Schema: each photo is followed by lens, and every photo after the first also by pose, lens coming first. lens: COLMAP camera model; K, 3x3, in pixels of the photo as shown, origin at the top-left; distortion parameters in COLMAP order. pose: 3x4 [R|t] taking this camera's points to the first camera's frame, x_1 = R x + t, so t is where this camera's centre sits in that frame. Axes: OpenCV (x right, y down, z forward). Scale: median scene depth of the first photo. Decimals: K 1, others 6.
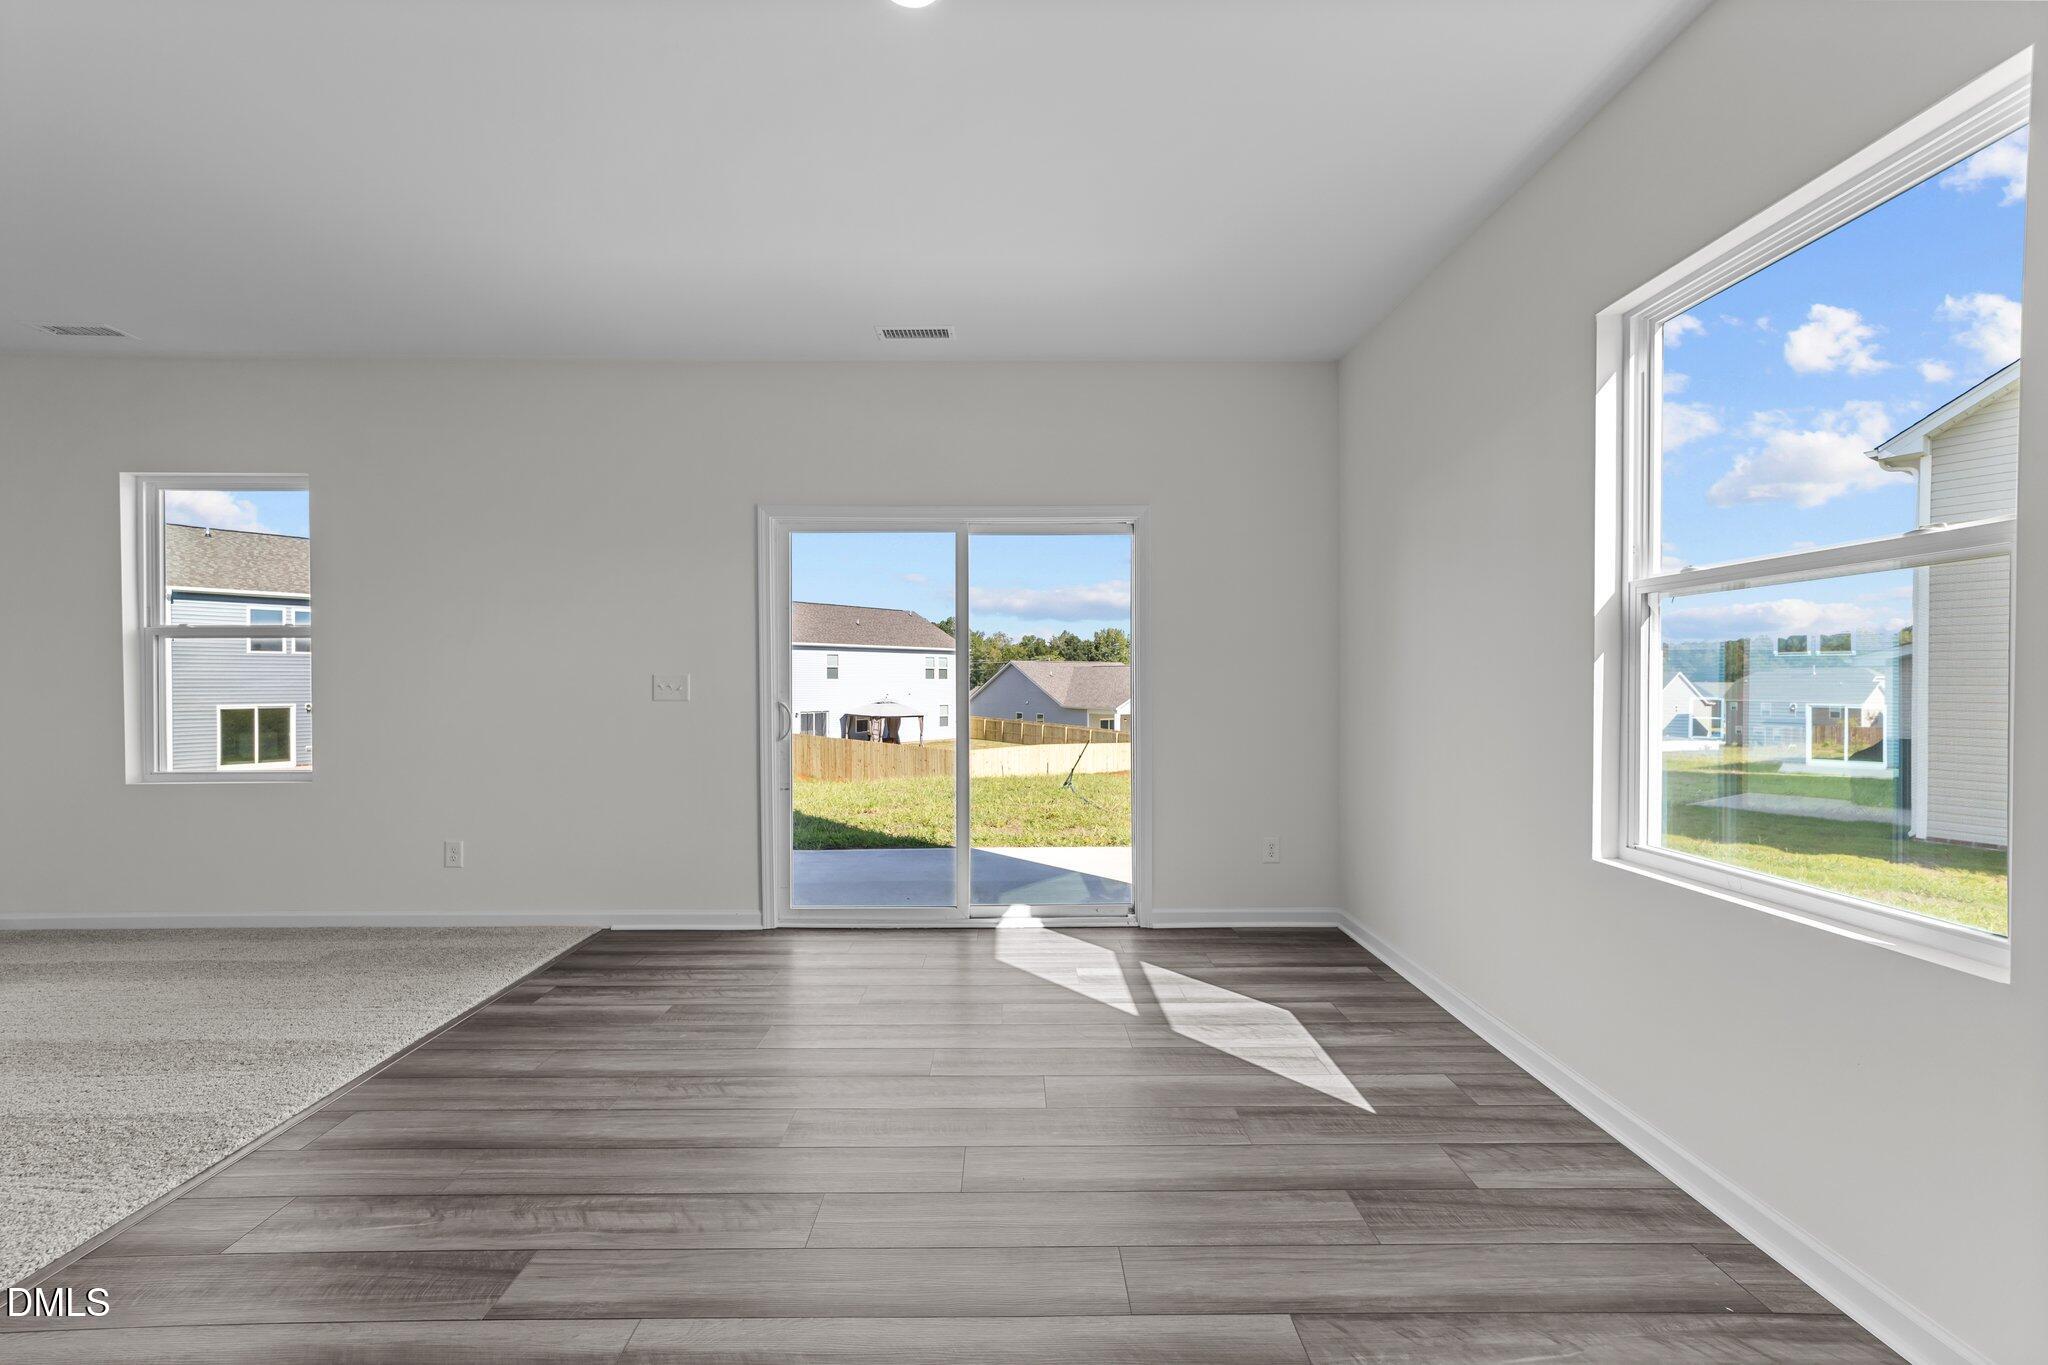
lens RADIAL K [[787.6, 0, 1026.5], [0, 787.6, 691.4], [0, 0, 1]] dist [-0.016073, 0.008591]
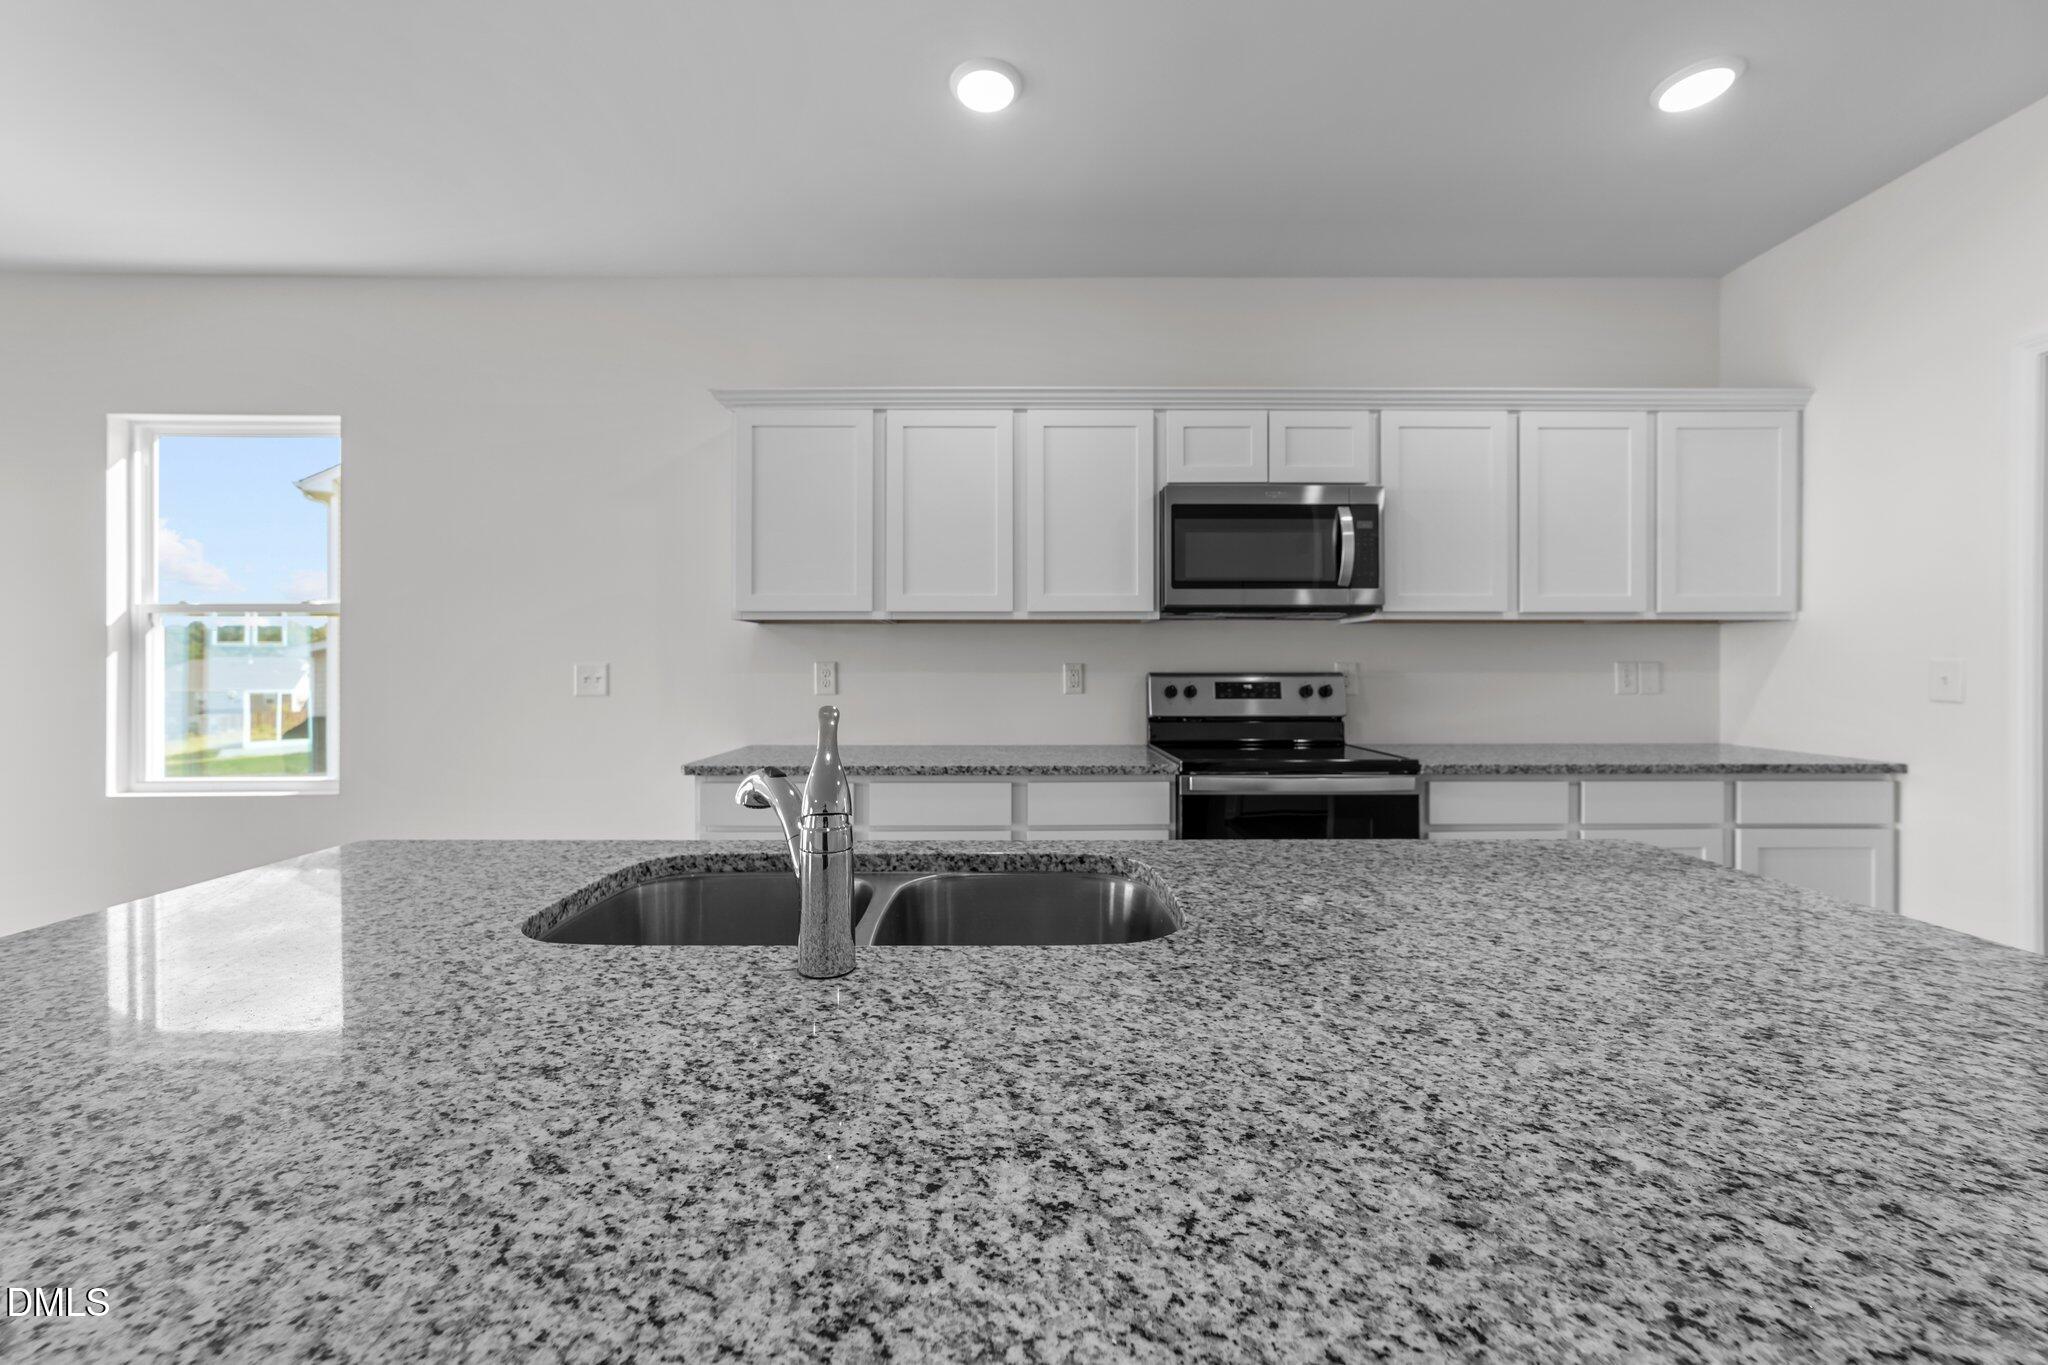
lens RADIAL K [[801.3, 0, 1028.3], [0, 801.3, 674.0], [0, 0, 1]] dist [-0.002295, 0.000464]
pose [[0.009582, -0.002305, 0.999951, -0.388602], [0.010045, 0.999947, 0.002209, 0.004080], [-0.999904, 0.010024, 0.009604, -0.376320]]
